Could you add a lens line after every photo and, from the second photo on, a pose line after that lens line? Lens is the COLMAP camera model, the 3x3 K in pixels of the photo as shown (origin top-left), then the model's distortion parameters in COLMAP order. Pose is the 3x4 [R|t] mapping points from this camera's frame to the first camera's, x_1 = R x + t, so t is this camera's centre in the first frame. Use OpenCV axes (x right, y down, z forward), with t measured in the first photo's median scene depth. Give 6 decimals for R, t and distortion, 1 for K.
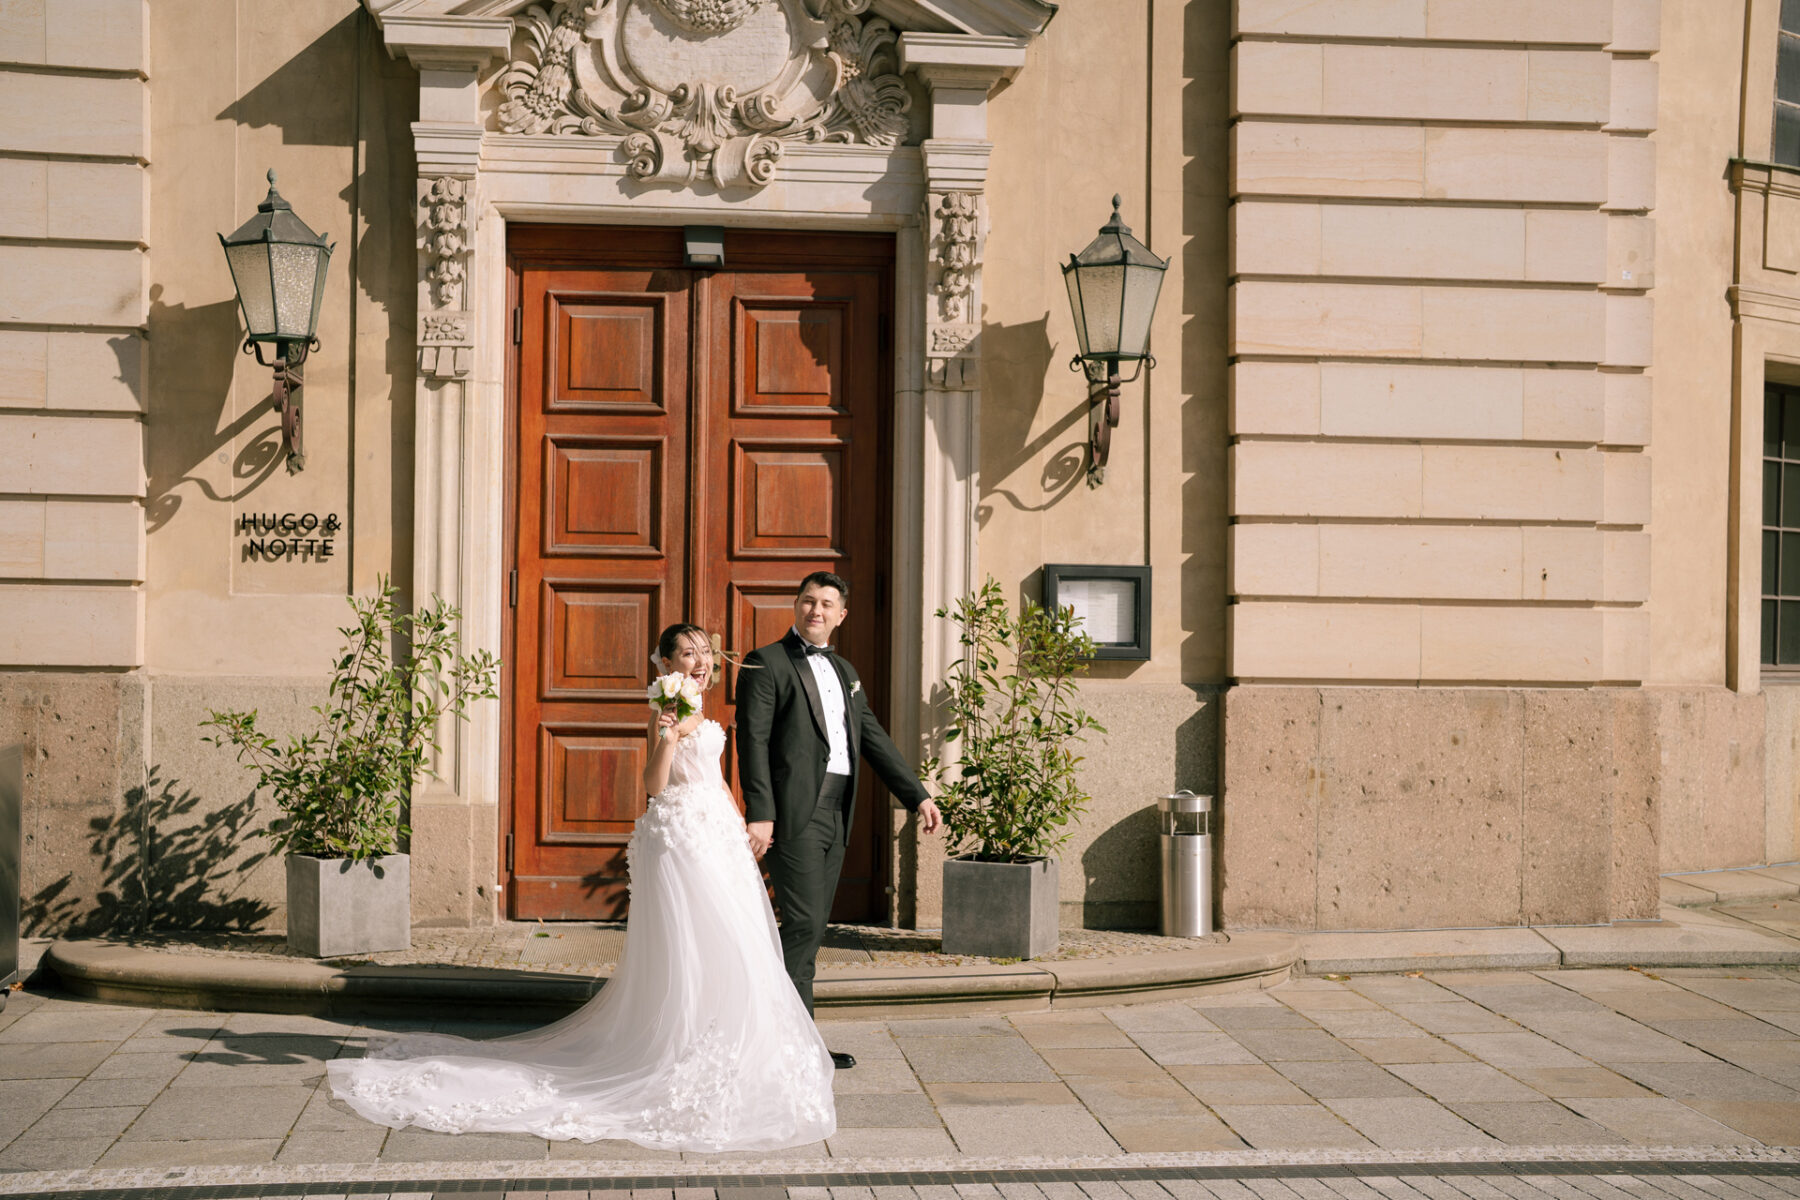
lens RADIAL K [[2451.4, 0, 884.5], [0, 2451.4, 601.3], [0, 0, 1]] dist [-0.050982, 0.343428]
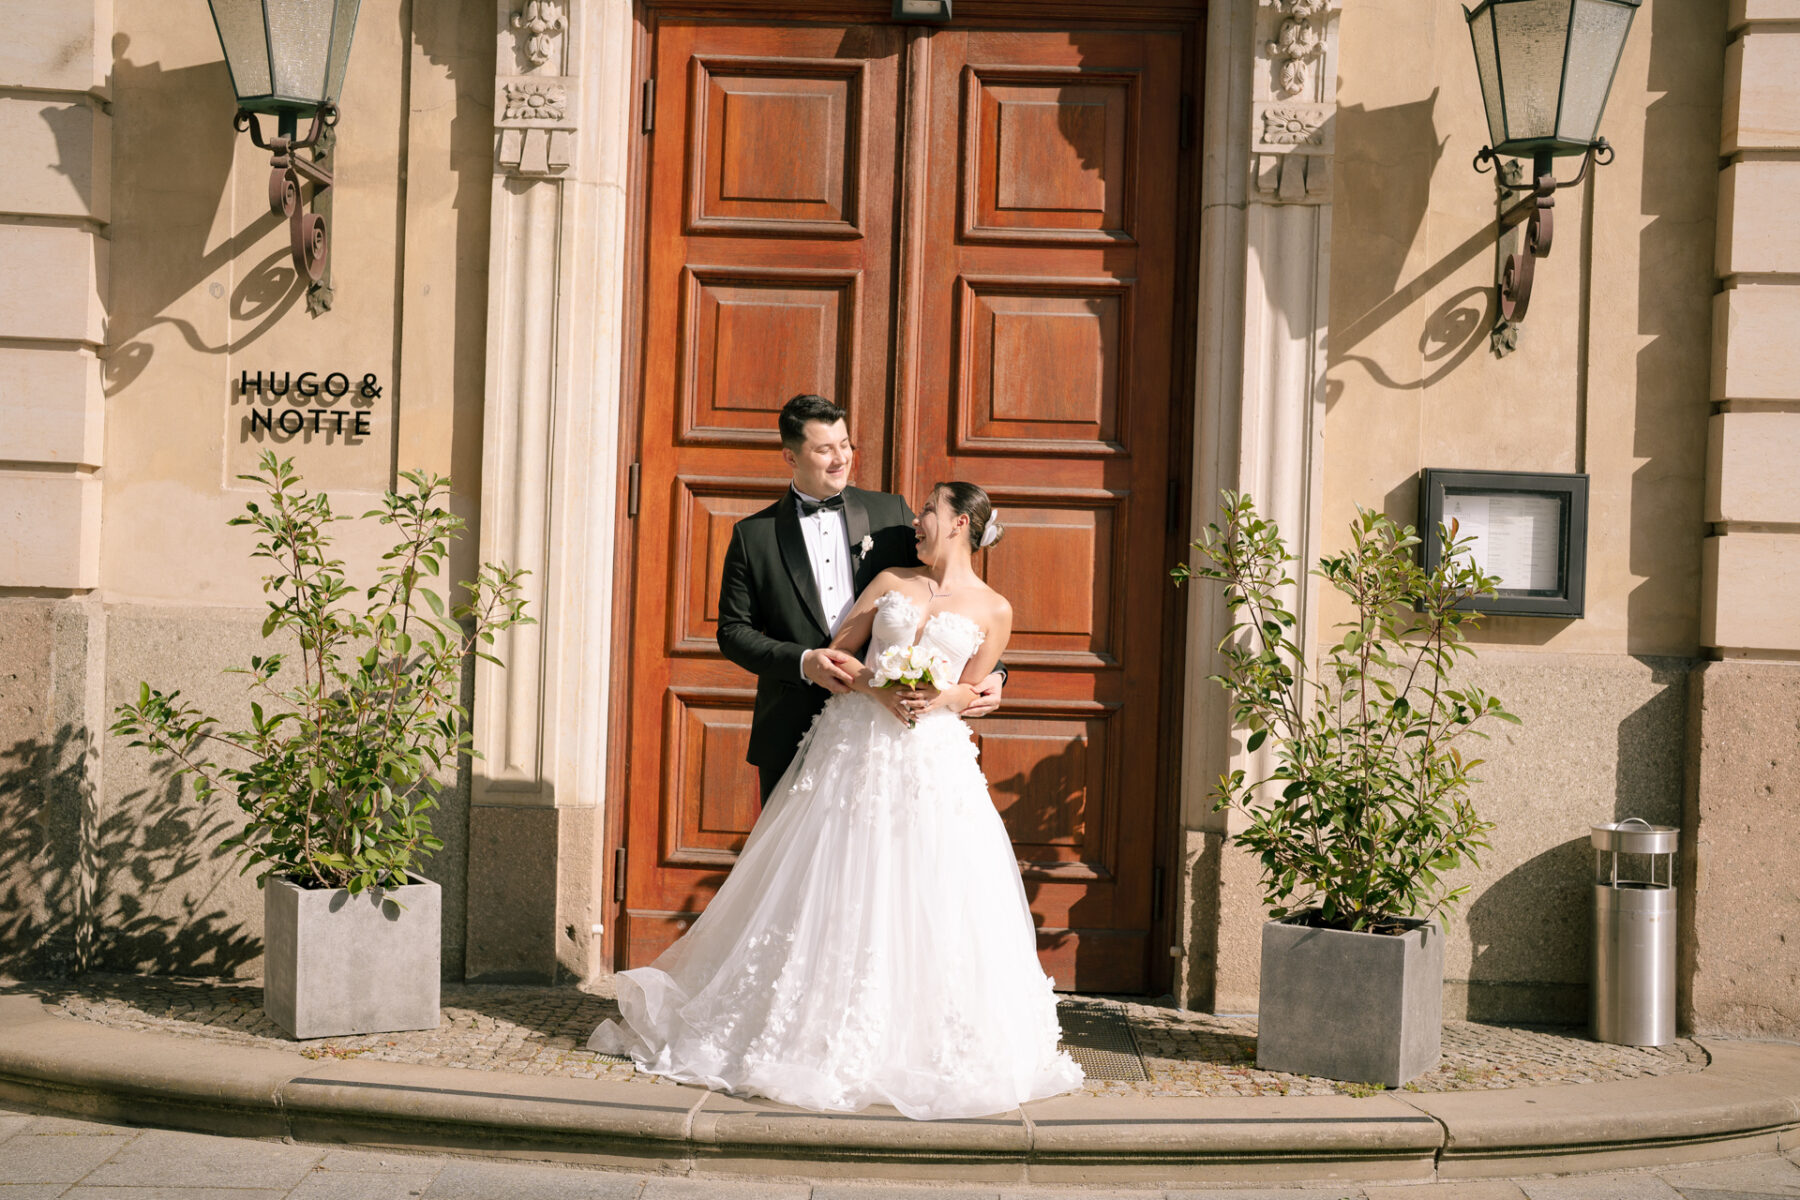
lens RADIAL K [[2416.0, 0, 904.1], [0, 2416.0, 599.4], [0, 0, 1]] dist [-0.163285, 1.020580]
pose [[0.993519, 0.024095, -0.111083, -0.001128], [-0.022215, 0.999589, 0.018132, 0.011484], [0.111474, -0.015547, 0.993646, 0.341085]]
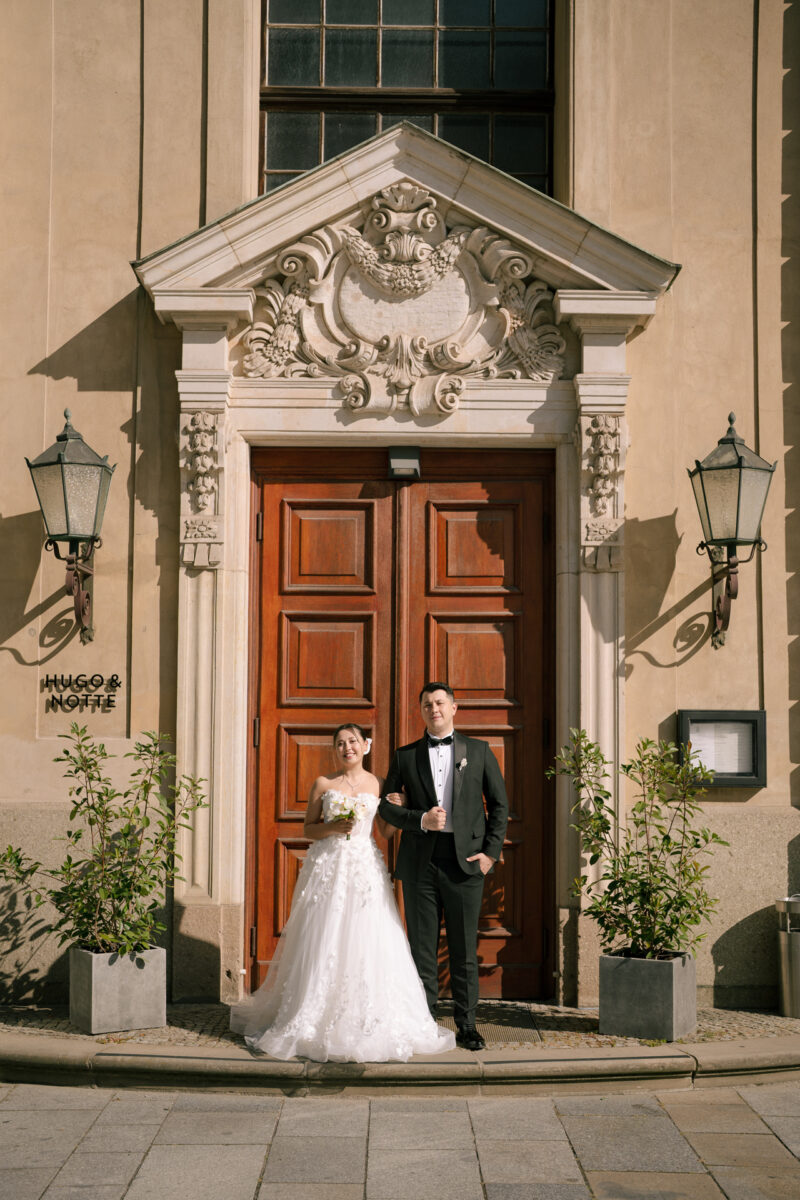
lens RADIAL K [[1614.5, 0, 403.1], [0, 1614.5, 614.1], [0, 0, 1]] dist [-0.146045, 0.993376]
pose [[0.995213, -0.012992, -0.096857, 0.006035], [0.006073, 0.997430, -0.071386, -0.006314], [0.097536, 0.070457, 0.992735, 0.174187]]
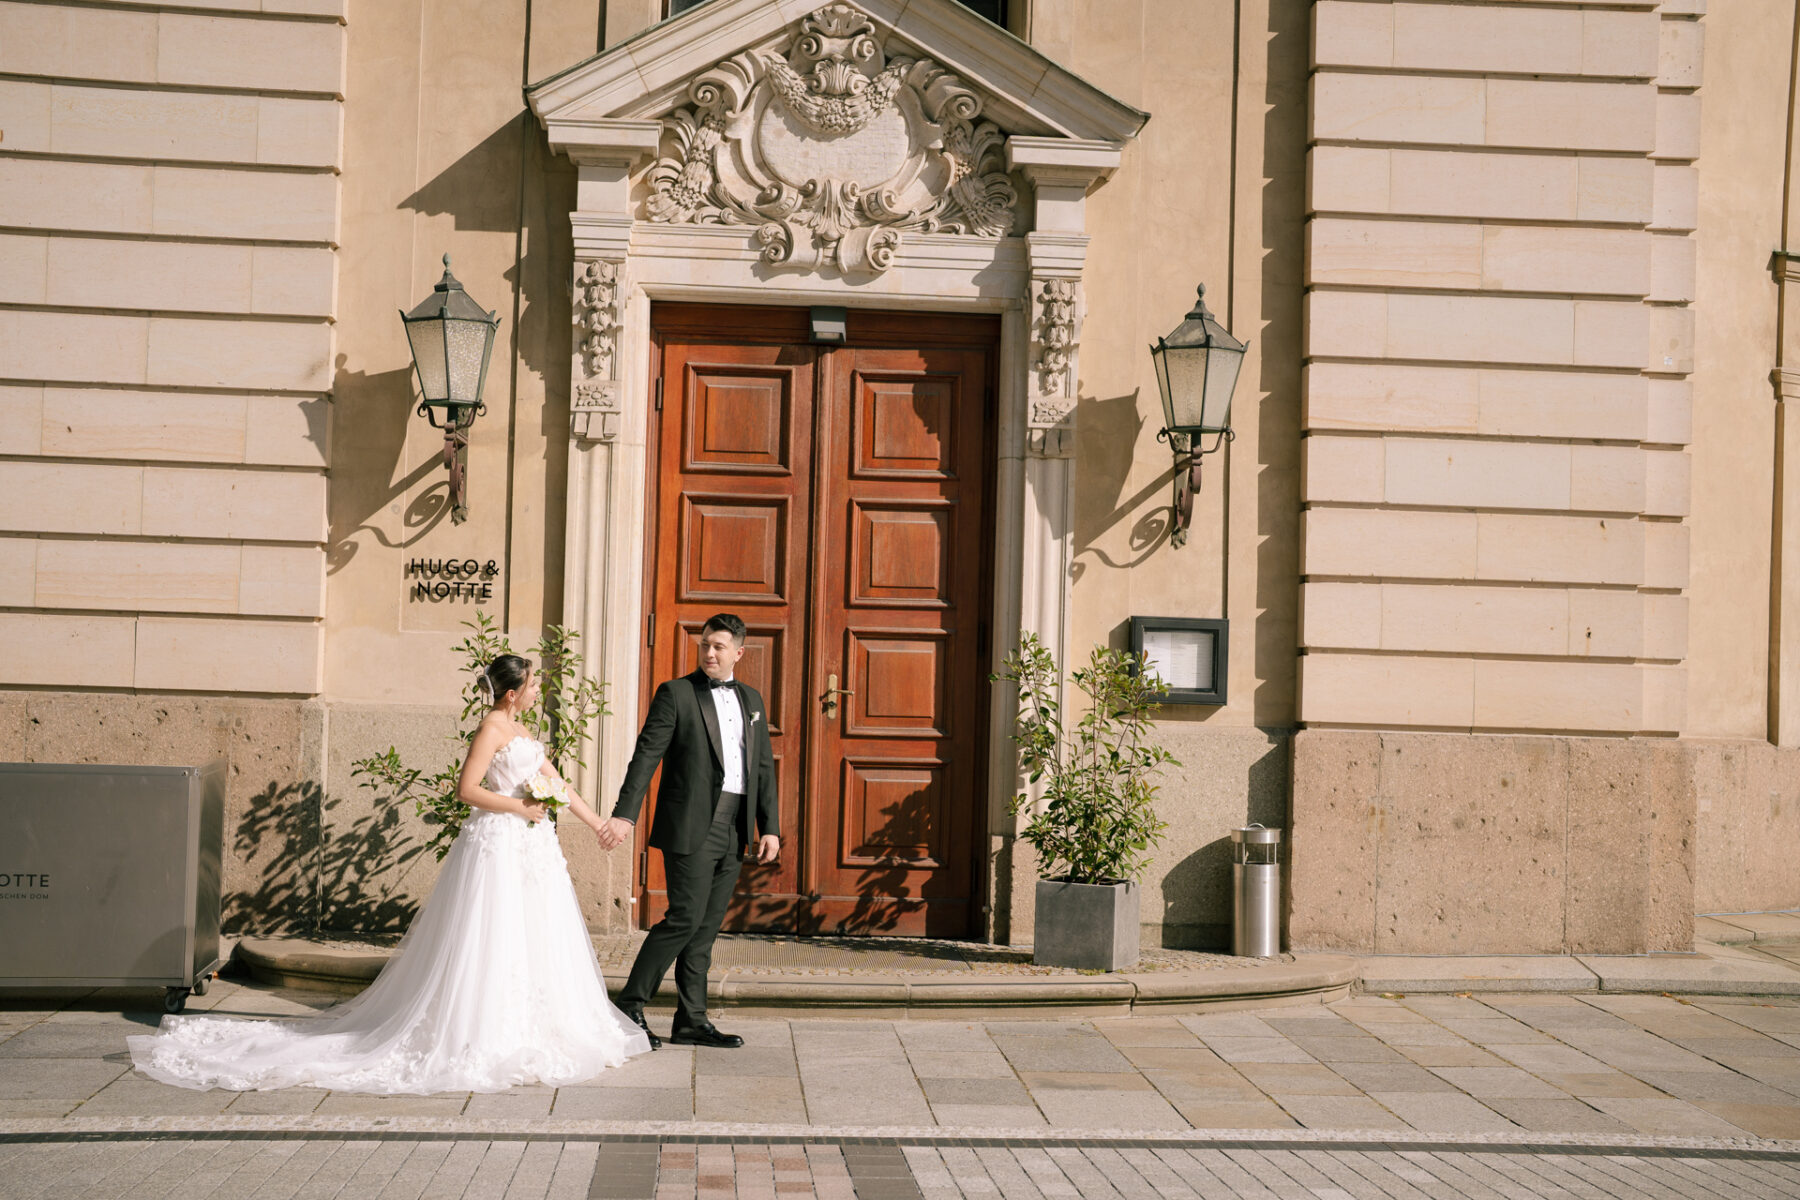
lens RADIAL K [[2452.4, 0, 901.5], [0, 2452.4, 592.7], [0, 0, 1]] dist [-0.038724, 0.212699]
pose [[0.999441, 0.015993, -0.029351, -0.005931], [-0.016694, 0.999578, -0.023790, 0.002279], [0.028958, 0.024266, 0.999286, -0.106666]]
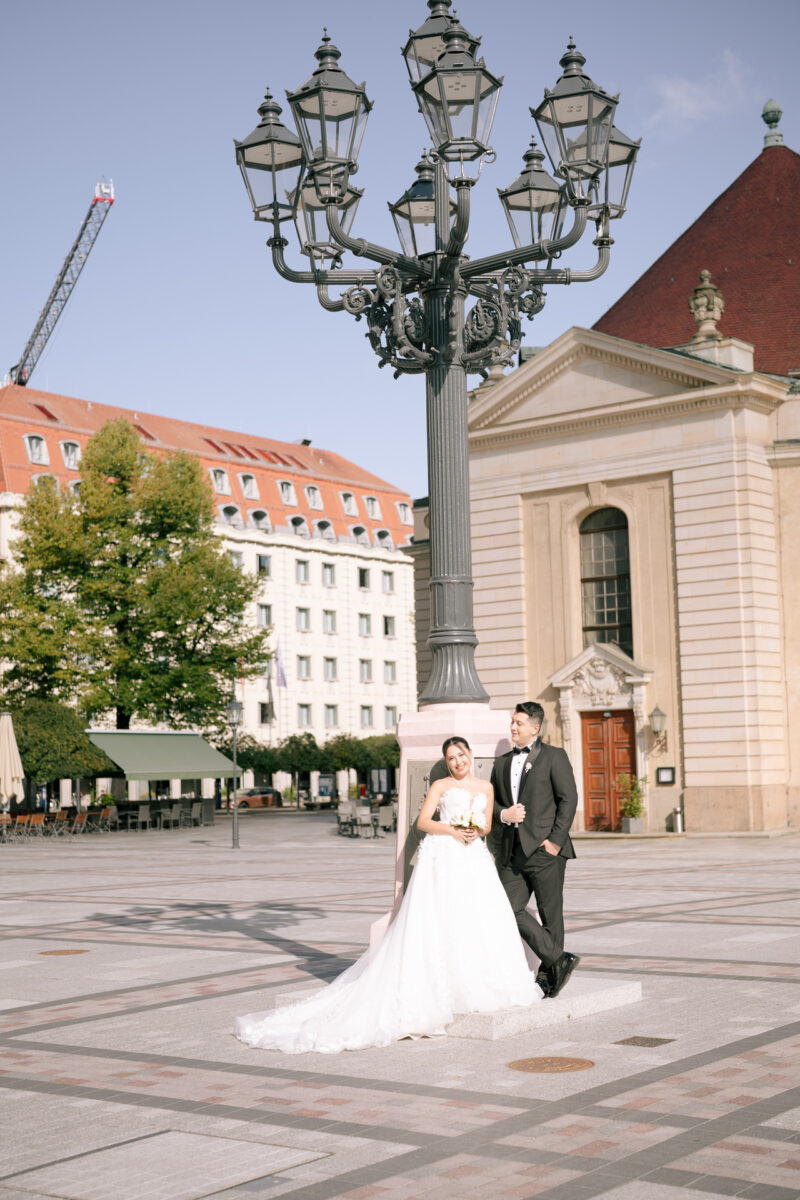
lens RADIAL K [[1634.3, 0, 403.5], [0, 1634.3, 596.8], [0, 0, 1]] dist [-0.050982, 0.343428]
pose [[0.722487, -0.104825, -0.683392, 2.263750], [0.033897, 0.992621, -0.116421, 0.013447], [0.690553, 0.060947, 0.720709, -2.150066]]
